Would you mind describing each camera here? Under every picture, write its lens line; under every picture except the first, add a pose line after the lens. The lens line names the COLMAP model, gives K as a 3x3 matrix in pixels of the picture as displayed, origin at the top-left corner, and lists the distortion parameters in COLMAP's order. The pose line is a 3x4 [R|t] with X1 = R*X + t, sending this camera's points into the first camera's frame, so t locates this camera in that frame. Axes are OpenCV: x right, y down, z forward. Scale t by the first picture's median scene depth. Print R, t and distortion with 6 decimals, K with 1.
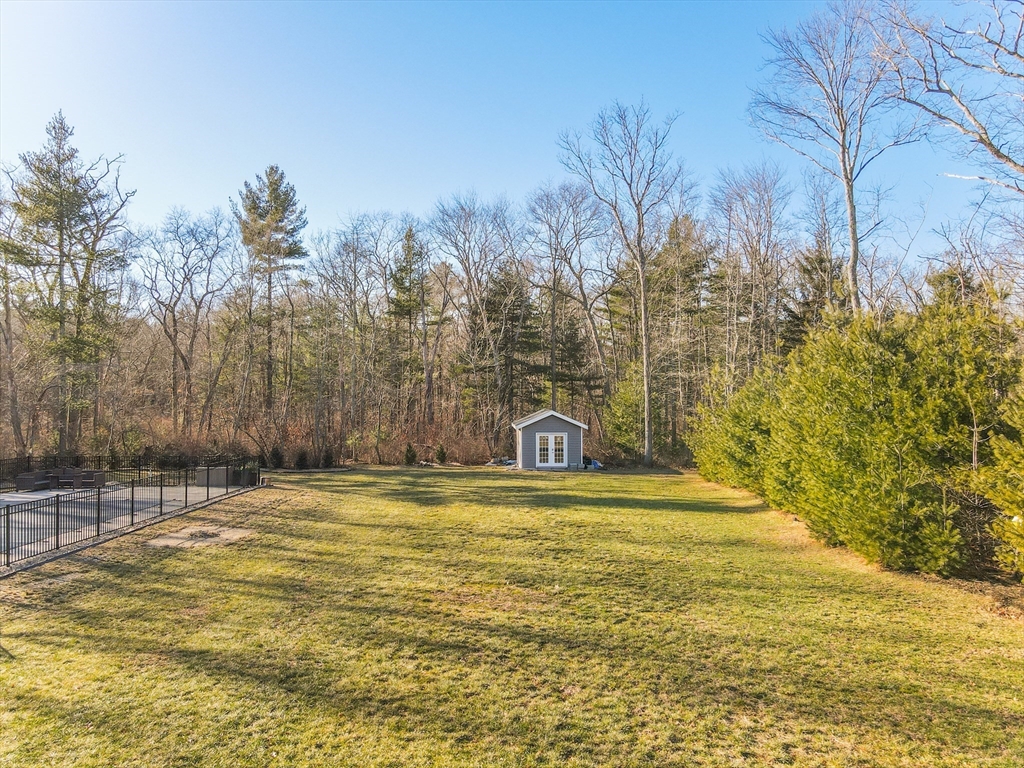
lens RADIAL K [[758.8, 0, 513.1], [0, 758.8, 381.8], [0, 0, 1]] dist [-0.000269, 0.000333]
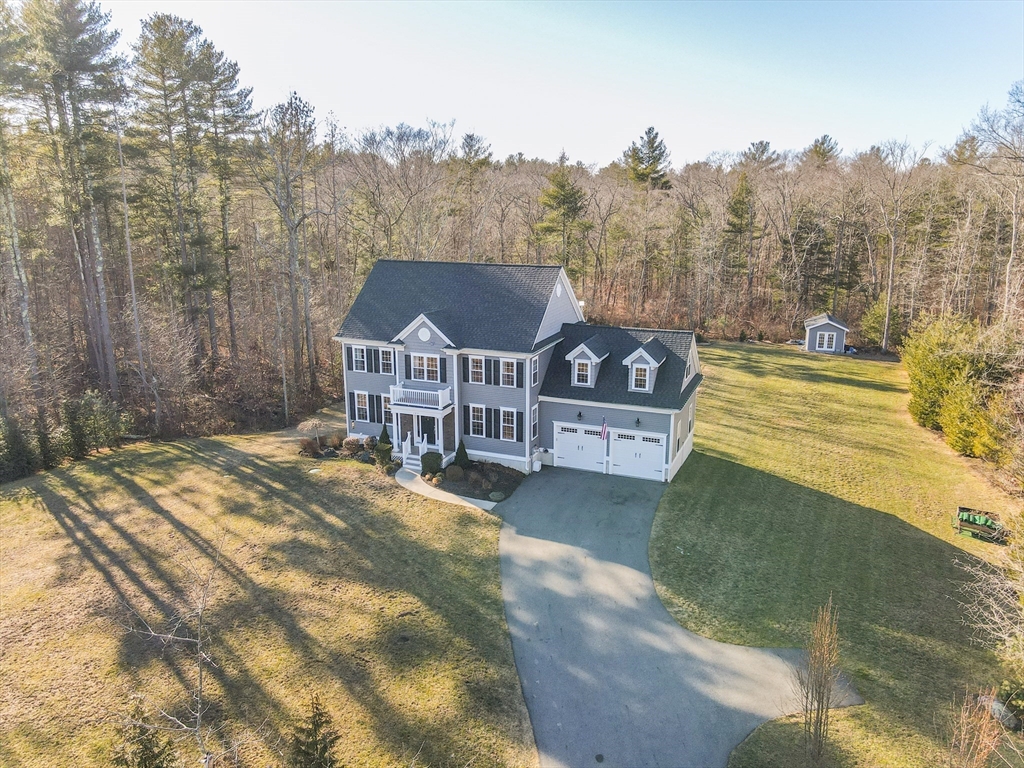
lens RADIAL K [[758.8, 0, 510.9], [0, 758.8, 377.4], [0, 0, 1]] dist [-0.000269, 0.000333]
pose [[0.928756, 0.084563, -0.360917, 0.013892], [0.006366, 0.969850, 0.243620, -0.270880], [0.370637, -0.228561, 0.900216, -0.920487]]
